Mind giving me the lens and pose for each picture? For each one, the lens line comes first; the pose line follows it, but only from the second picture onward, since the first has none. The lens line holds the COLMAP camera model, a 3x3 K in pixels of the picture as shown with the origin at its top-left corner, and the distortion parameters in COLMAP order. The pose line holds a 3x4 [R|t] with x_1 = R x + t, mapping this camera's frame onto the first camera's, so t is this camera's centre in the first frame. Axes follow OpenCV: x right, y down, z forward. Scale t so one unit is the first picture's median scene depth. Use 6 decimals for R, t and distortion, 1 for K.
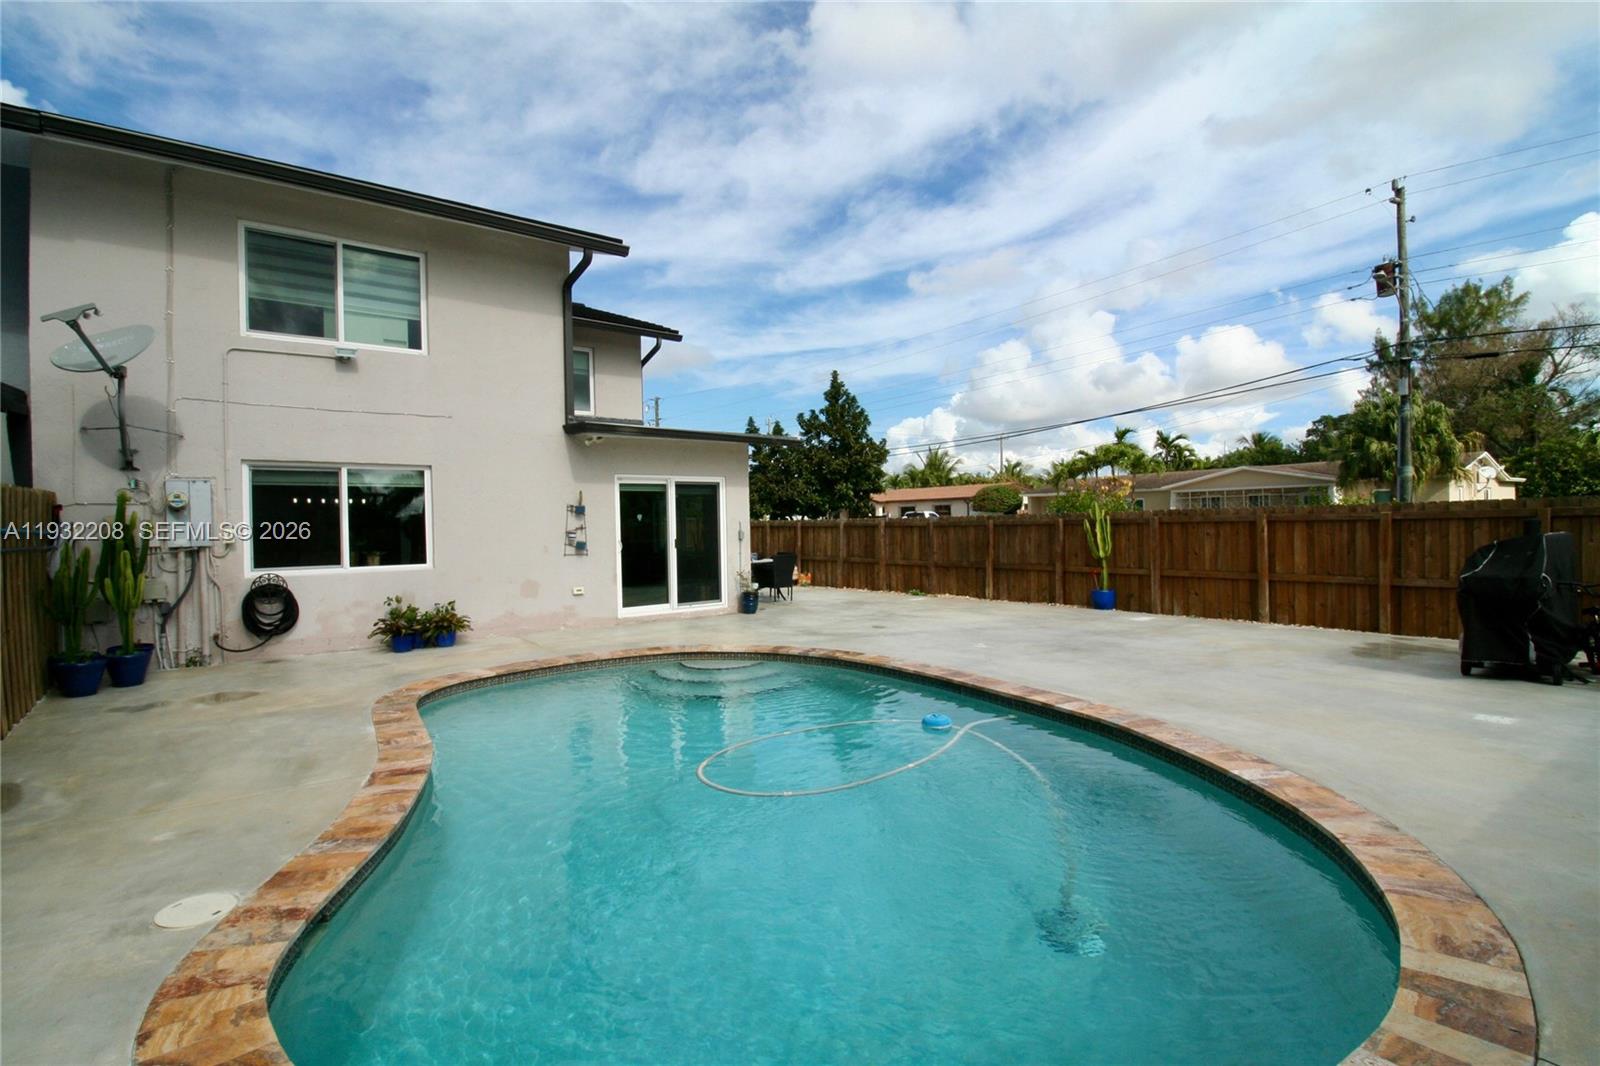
lens RADIAL K [[772.8, 0, 795.8], [0, 772.8, 533.5], [0, 0, 1]] dist [-0.002784, 0.000027]
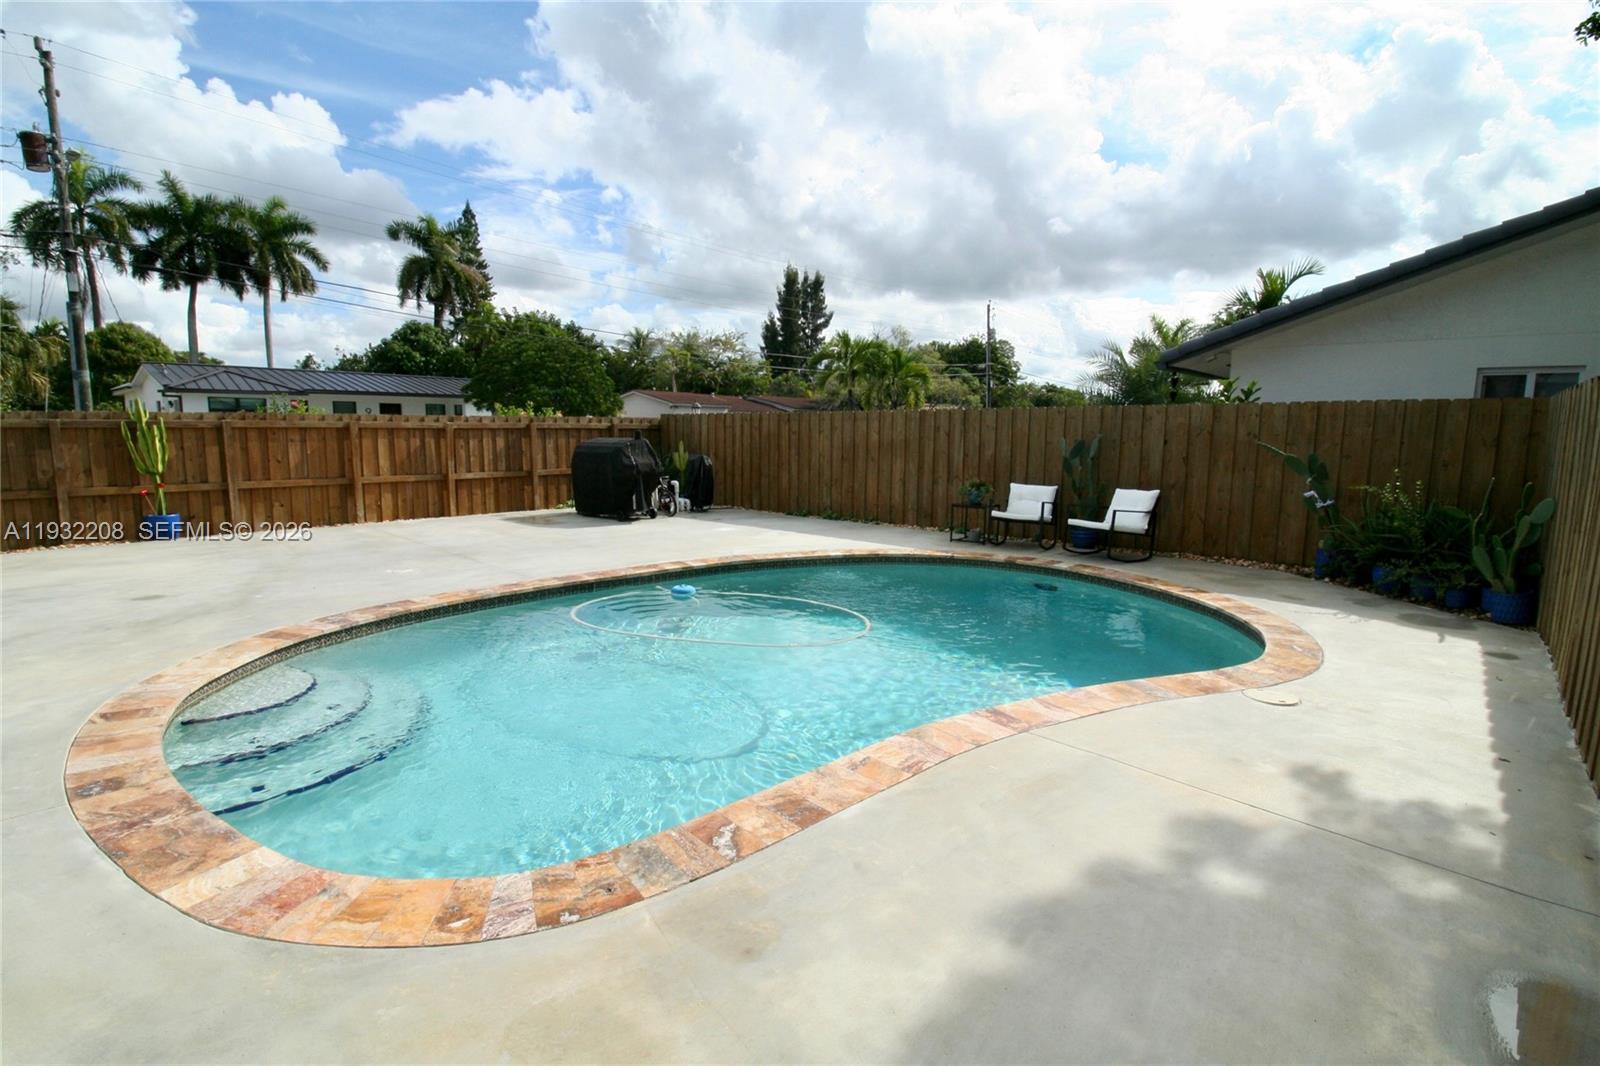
lens RADIAL K [[772.8, 0, 794.1], [0, 772.8, 533.1], [0, 0, 1]] dist [-0.002784, 0.000027]
pose [[-0.201381, -0.112109, 0.973076, -0.579126], [0.004028, 0.993325, 0.115275, 0.007838], [-0.979505, 0.027134, -0.199586, 0.639470]]
